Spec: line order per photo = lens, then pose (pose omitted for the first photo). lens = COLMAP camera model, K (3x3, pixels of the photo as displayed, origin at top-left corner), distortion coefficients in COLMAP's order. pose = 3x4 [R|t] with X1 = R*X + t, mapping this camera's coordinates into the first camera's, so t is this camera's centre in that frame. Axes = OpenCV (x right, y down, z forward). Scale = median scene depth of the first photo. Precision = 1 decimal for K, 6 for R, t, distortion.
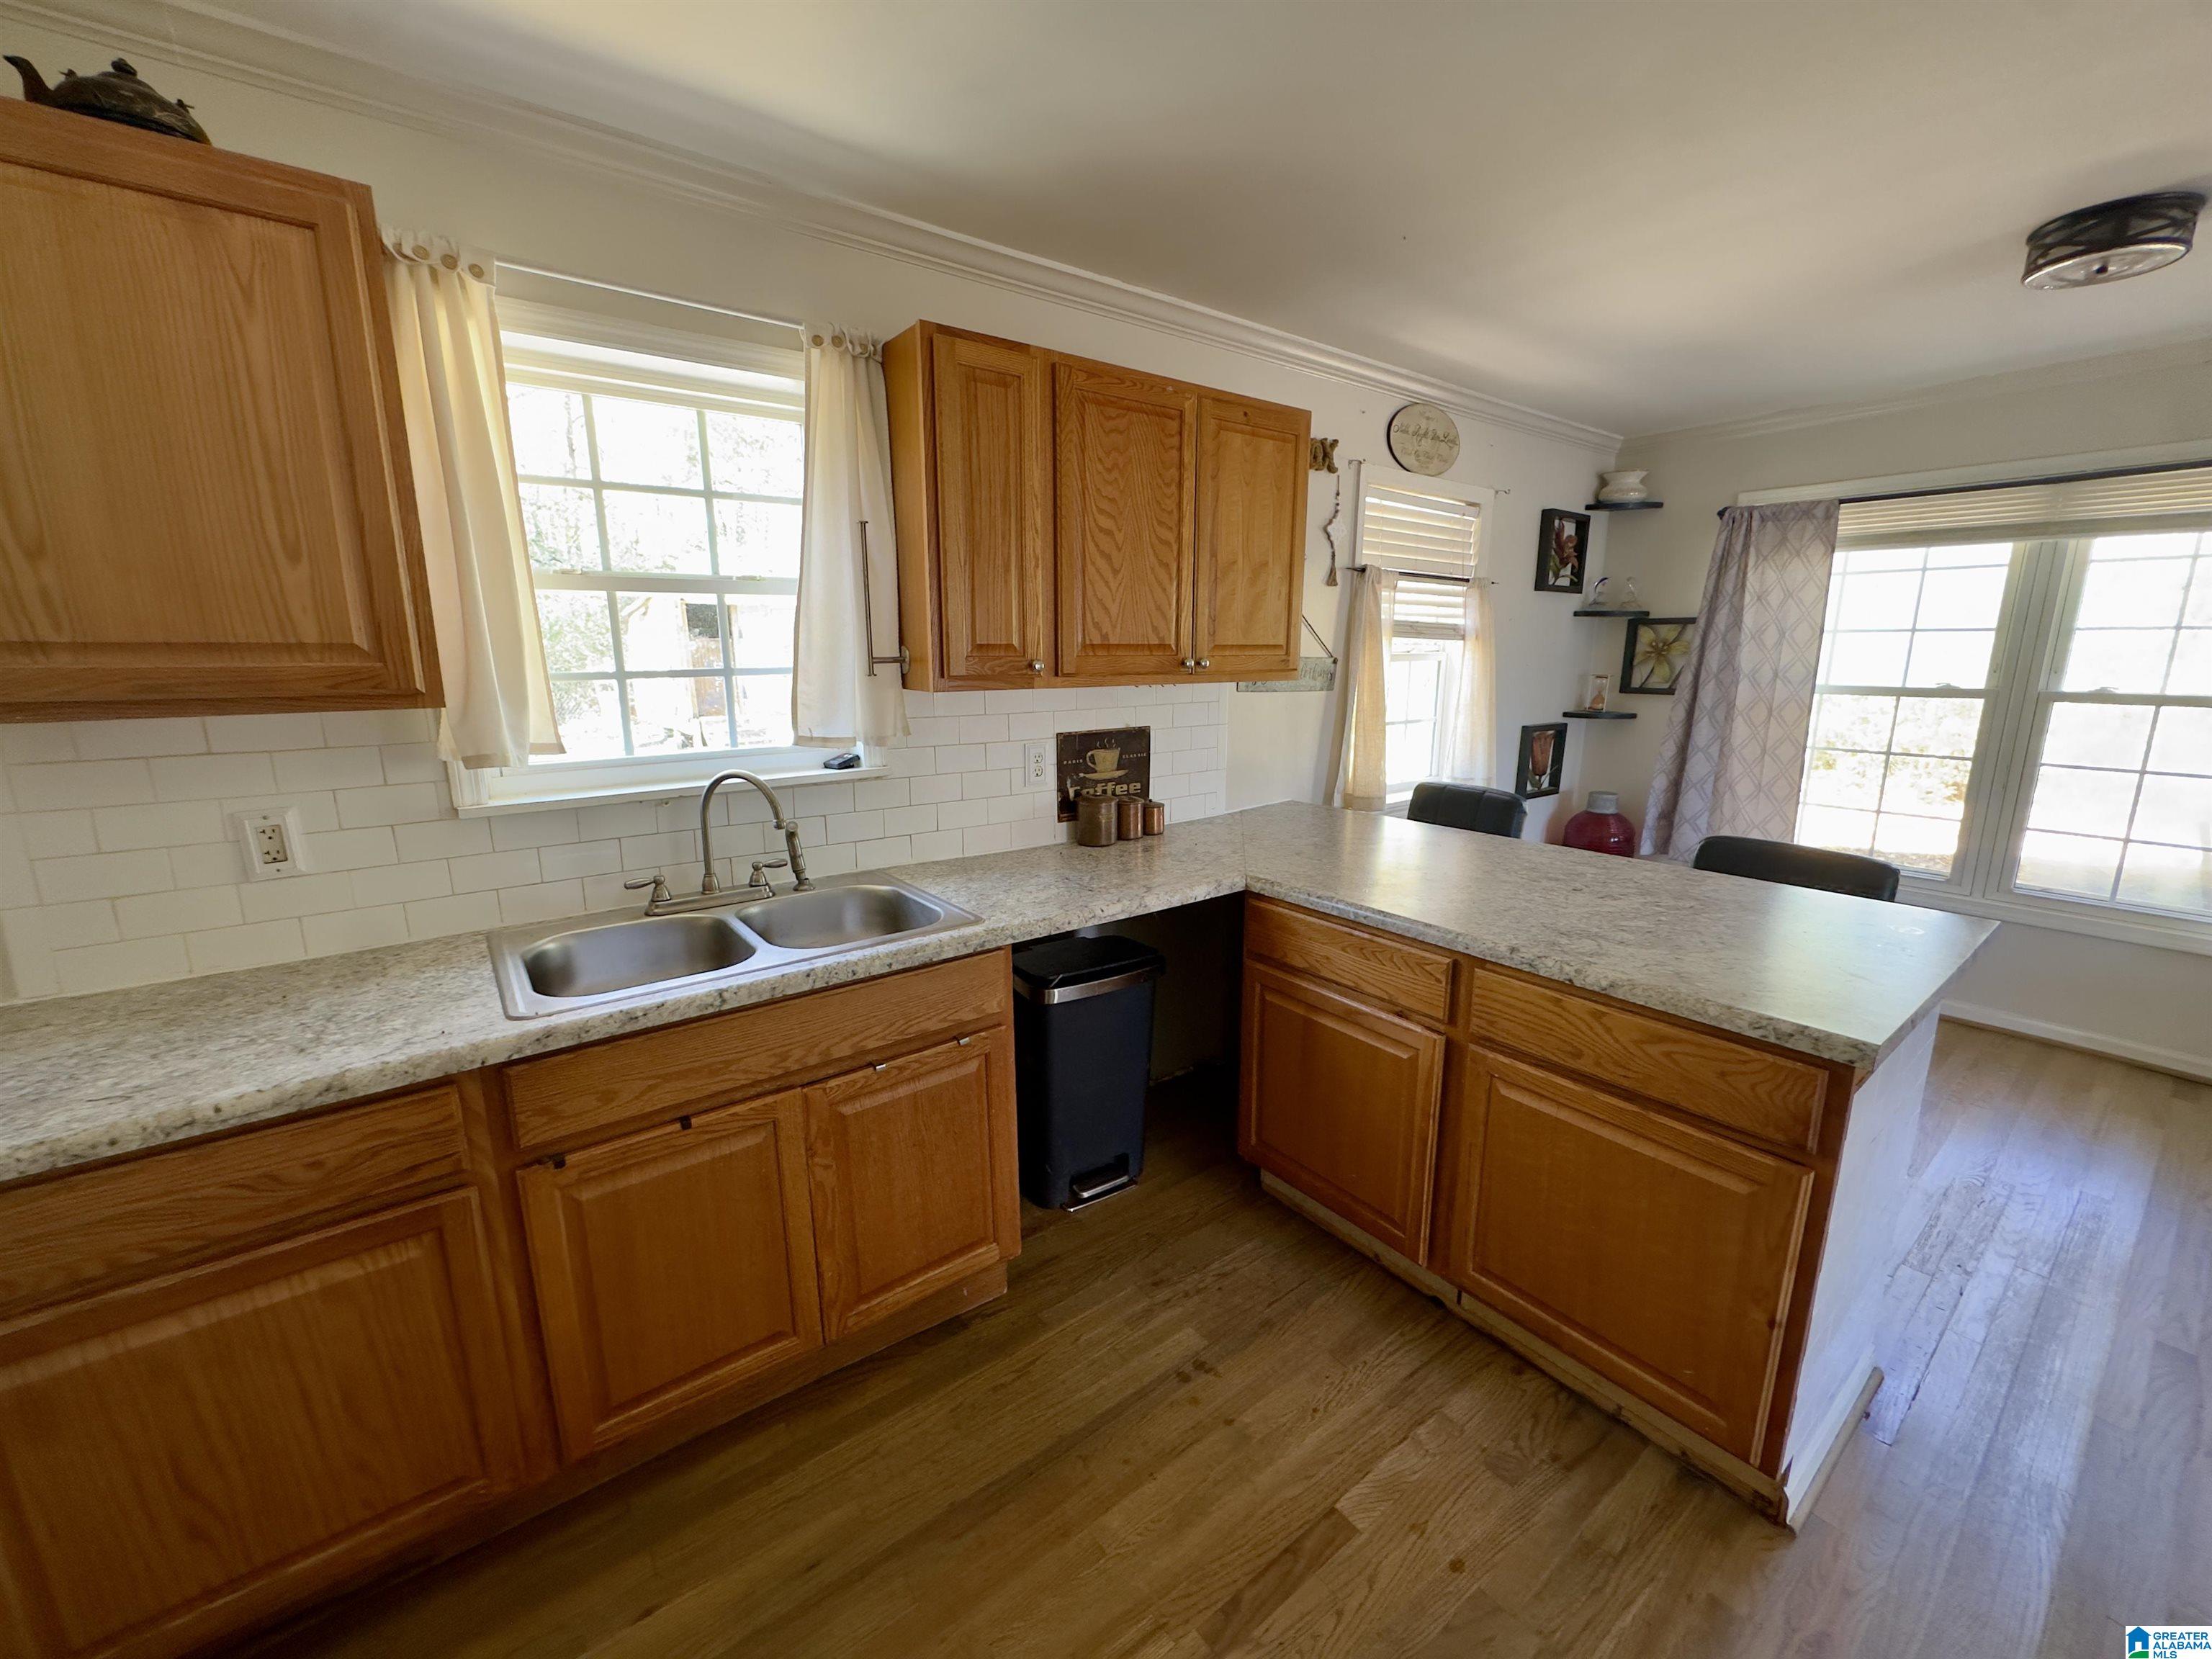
lens RADIAL K [[884.4, 0, 1101.1], [0, 884.4, 832.7], [0, 0, 1]] dist [-0.005111, 0.001018]
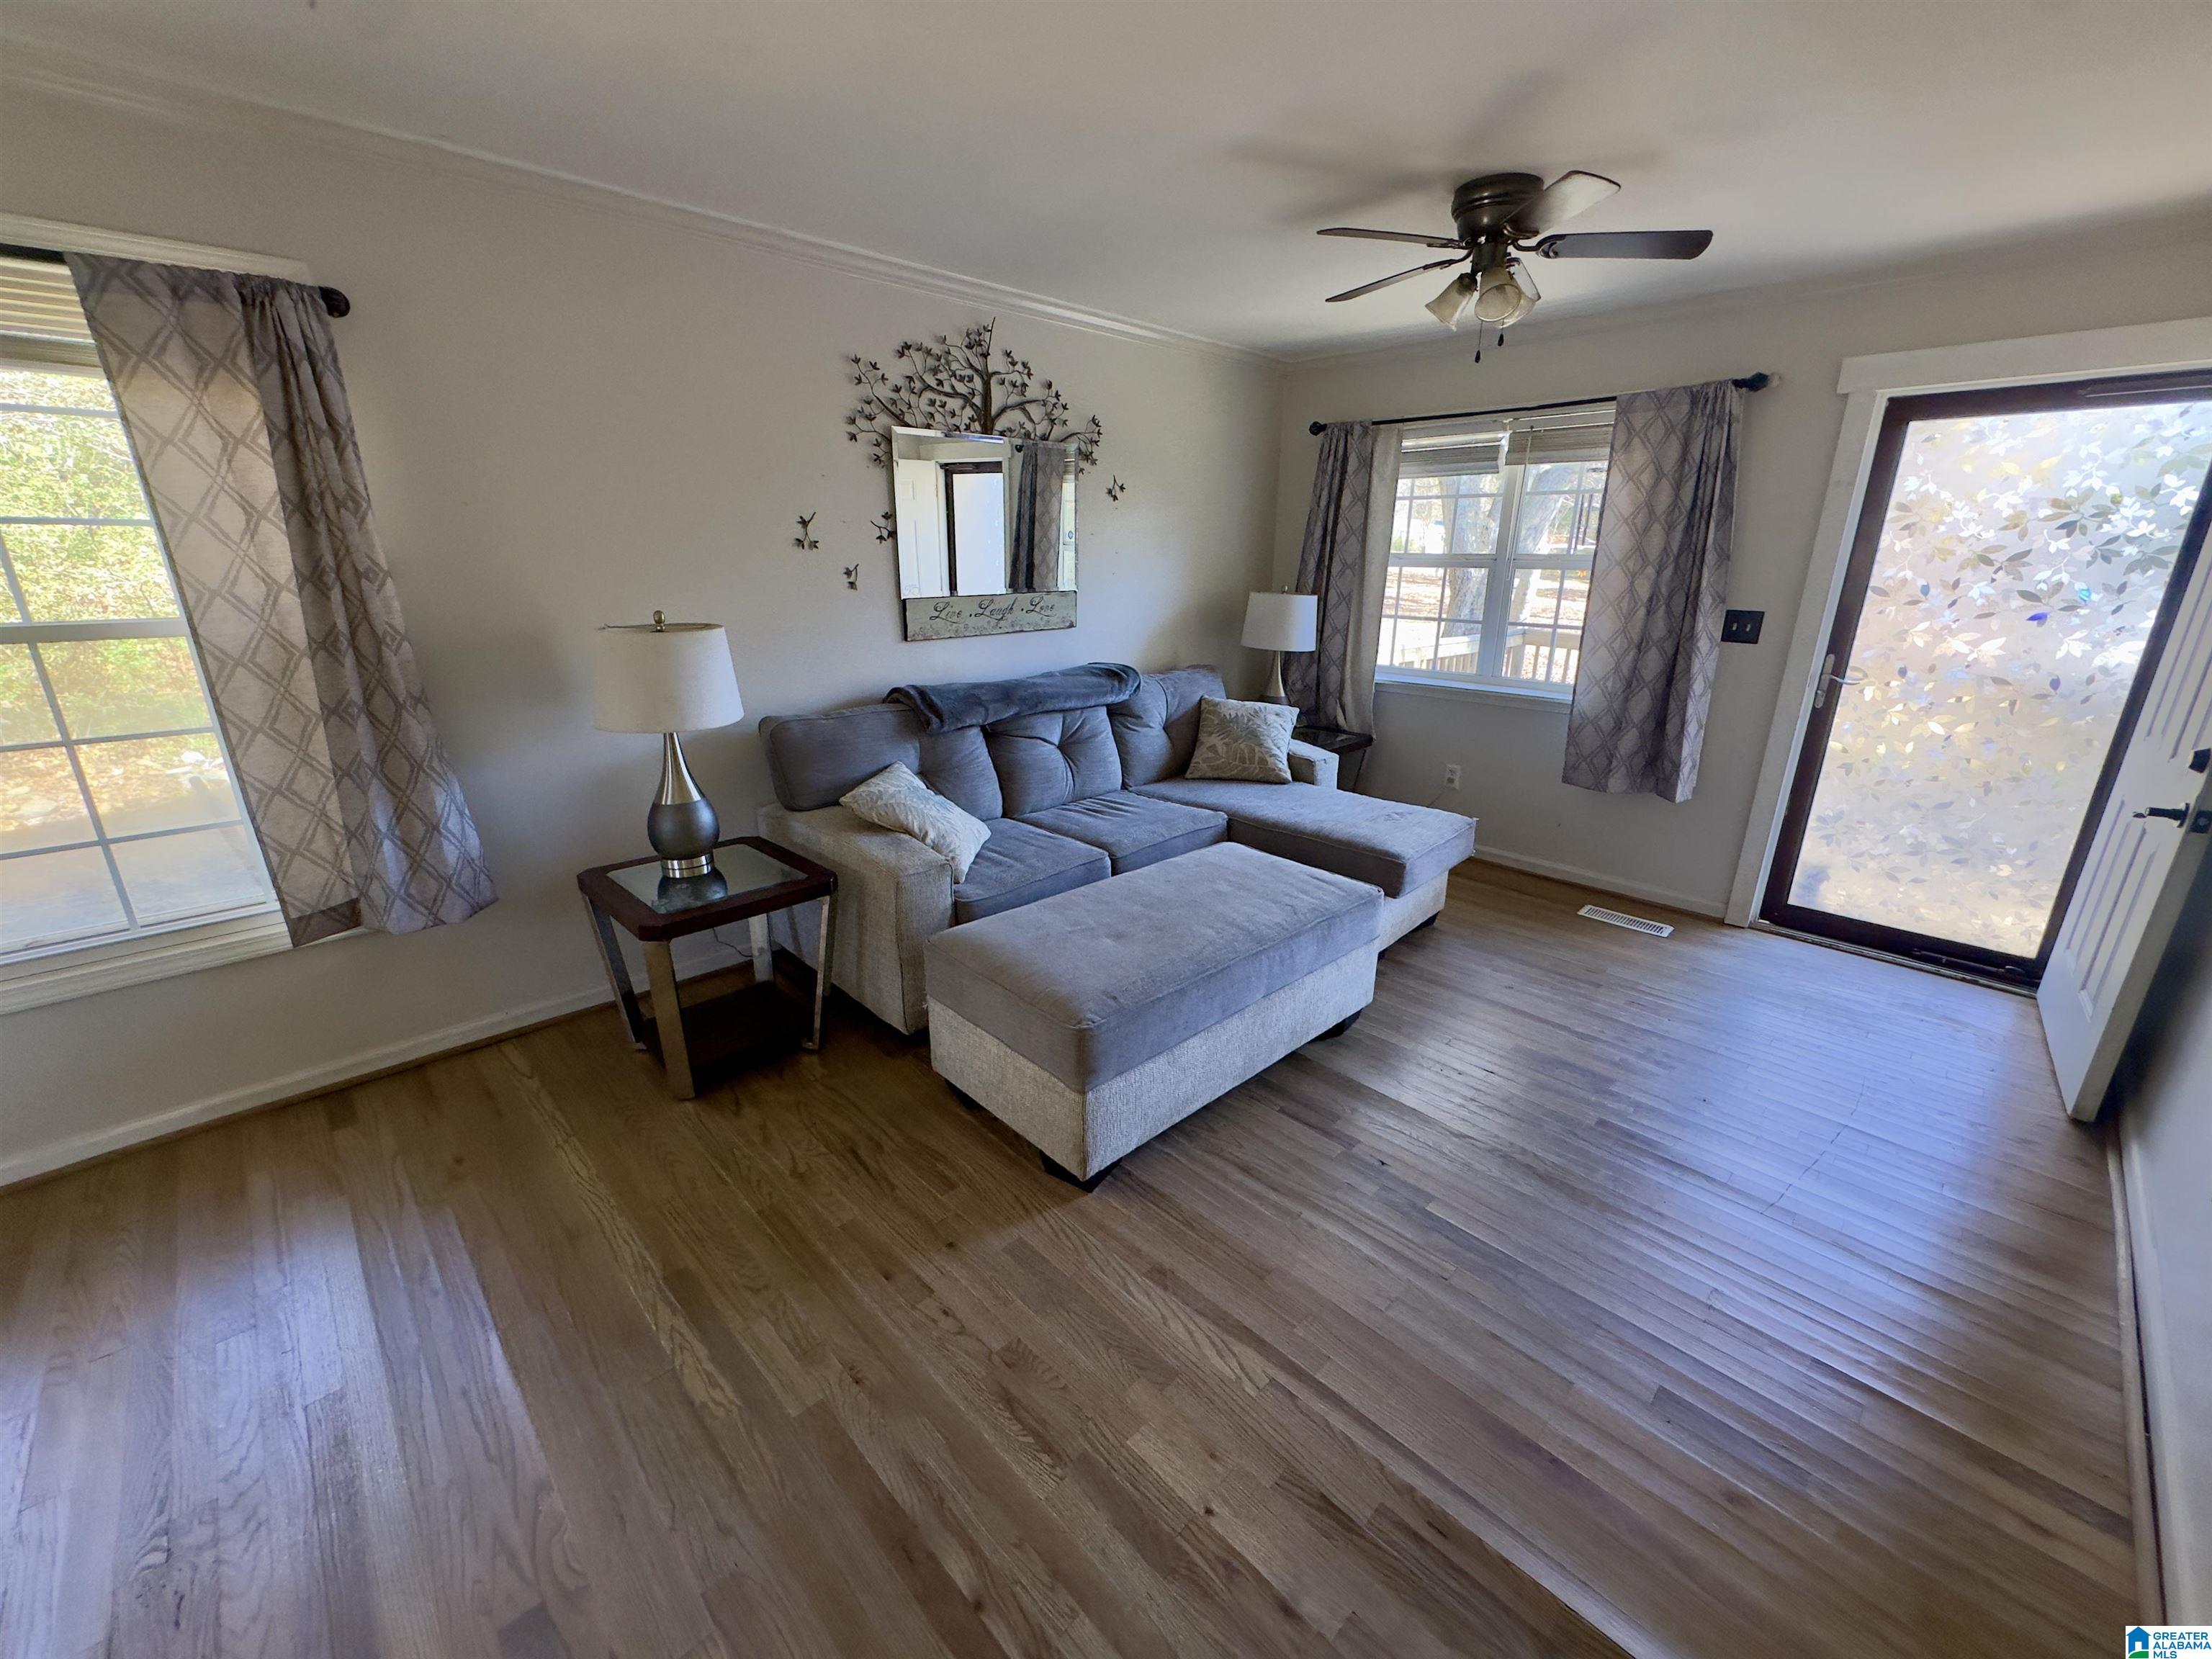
lens RADIAL K [[884.4, 0, 1113.7], [0, 884.4, 828.3], [0, 0, 1]] dist [-0.005111, 0.001018]
pose [[-0.128347, -0.301248, 0.944869, 0.399418], [0.198185, 0.925740, 0.322070, -0.061705], [-0.971725, 0.228595, -0.059113, 0.260076]]
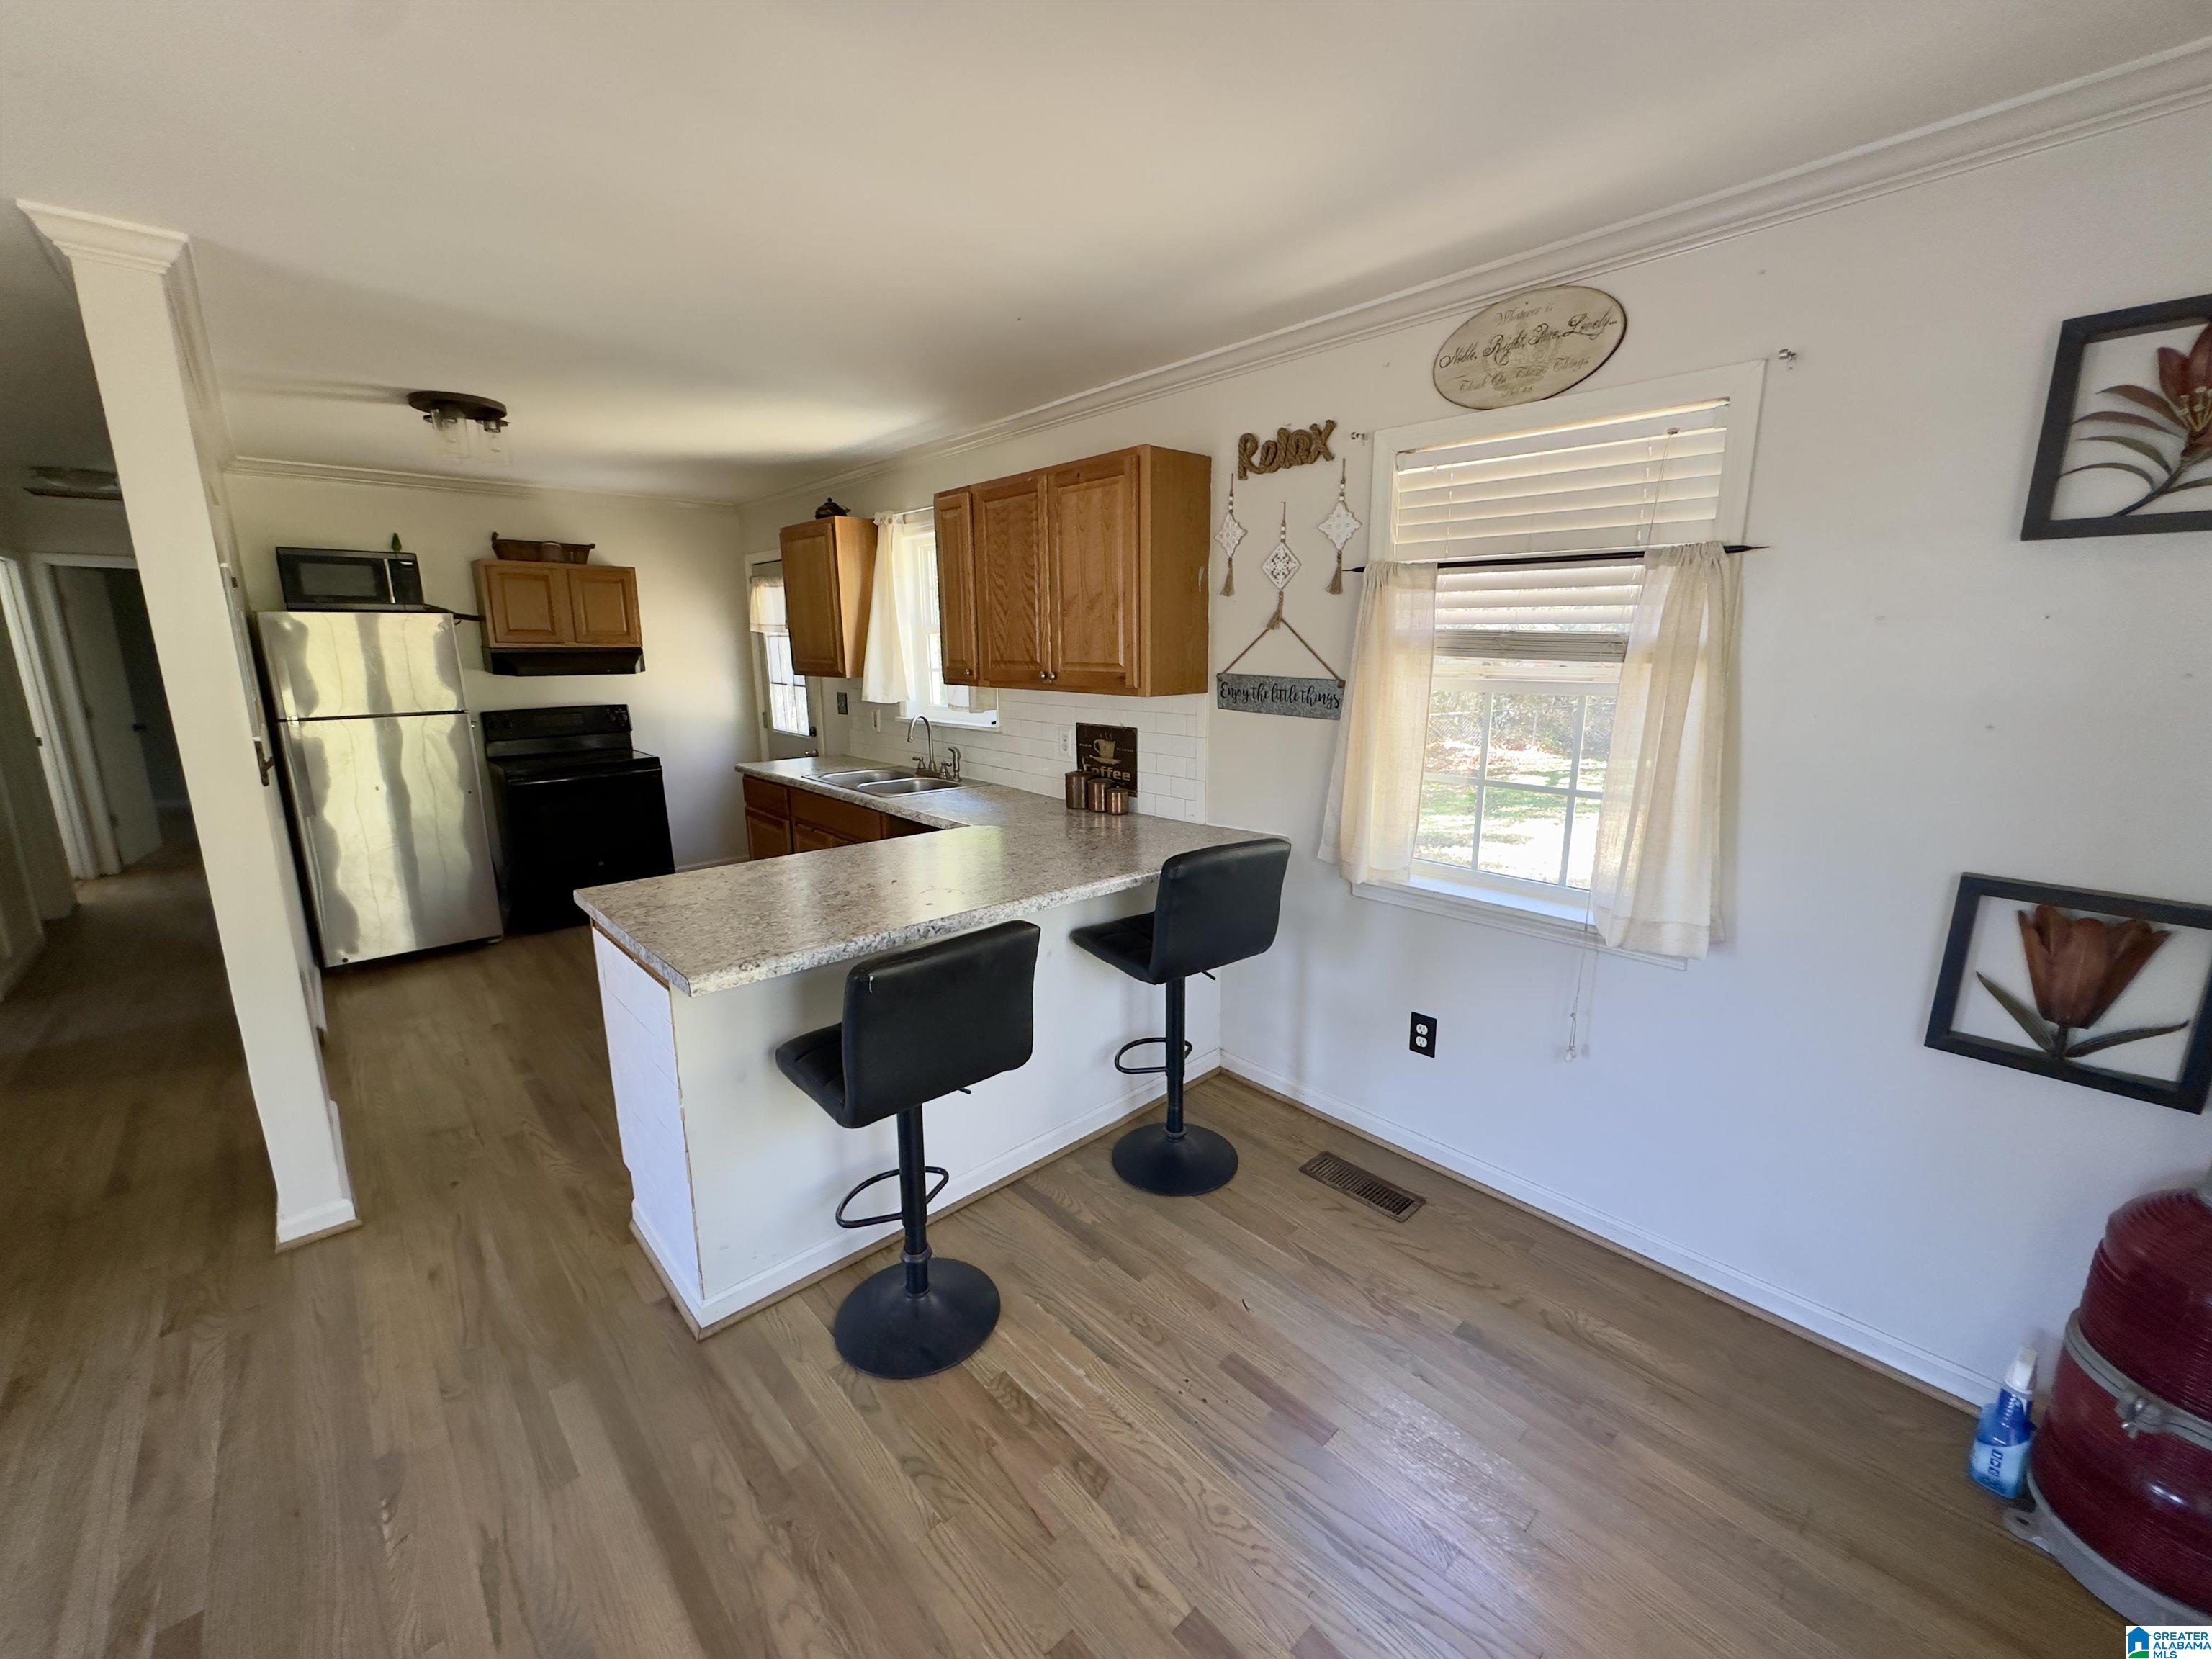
lens RADIAL K [[884.4, 0, 1113.4], [0, 884.4, 830.9], [0, 0, 1]] dist [-0.005111, 0.001018]
pose [[0.094083, 0.208030, -0.973587, 1.031565], [-0.201971, 0.961578, 0.185947, -0.167207], [0.974862, 0.179141, 0.132484, 0.685875]]
